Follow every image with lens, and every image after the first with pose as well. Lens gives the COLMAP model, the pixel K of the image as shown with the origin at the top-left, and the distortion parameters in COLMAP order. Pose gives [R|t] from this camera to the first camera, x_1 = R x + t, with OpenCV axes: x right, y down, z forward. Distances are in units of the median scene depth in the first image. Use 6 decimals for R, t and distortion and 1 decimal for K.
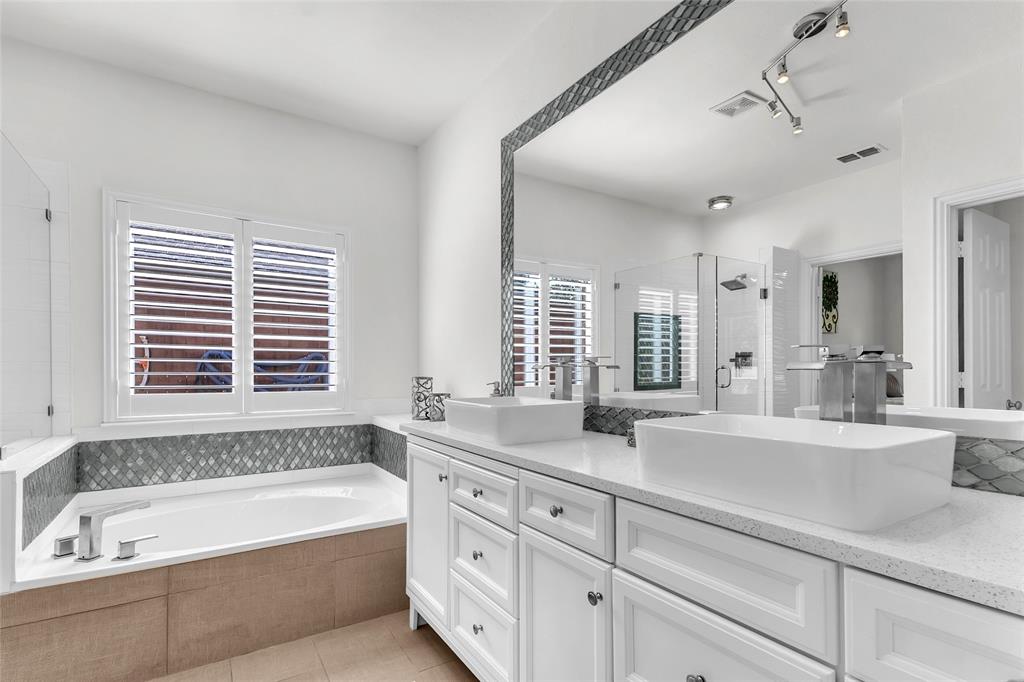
lens RADIAL K [[482.7, 0, 501.3], [0, 482.7, 369.9], [0, 0, 1]] dist [0.017049, 0.000088]
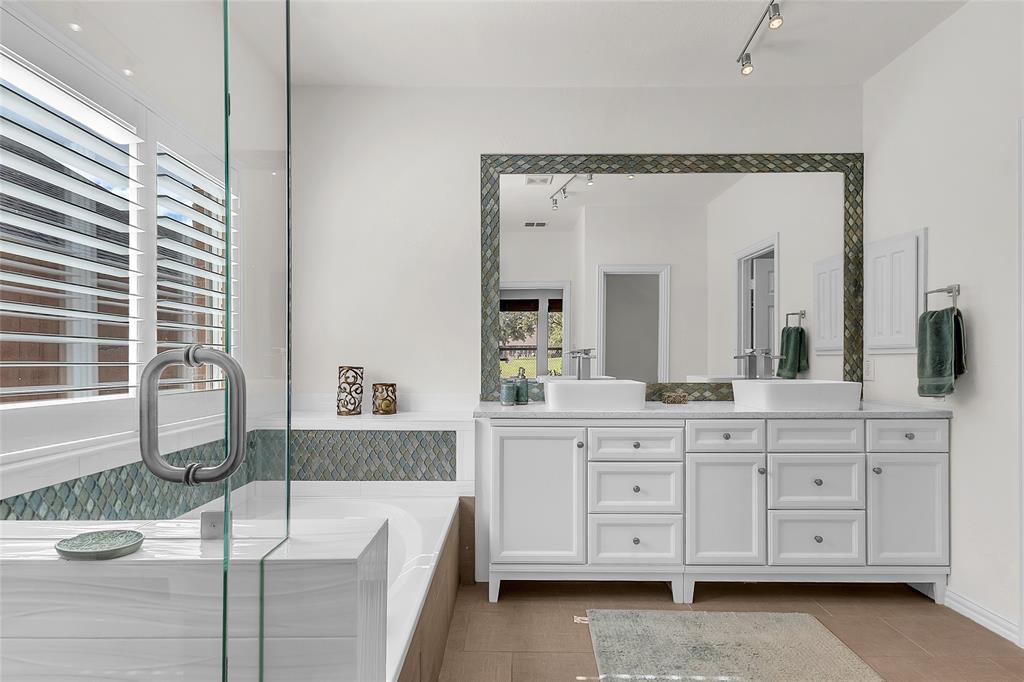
lens RADIAL K [[482.7, 0, 499.0], [0, 482.7, 362.4], [0, 0, 1]] dist [0.017049, 0.000088]
pose [[0.542328, -0.001011, 0.840166, -1.000240], [-0.001620, 0.999996, 0.002249, 0.005223], [-0.840165, -0.002580, 0.542324, 0.384024]]
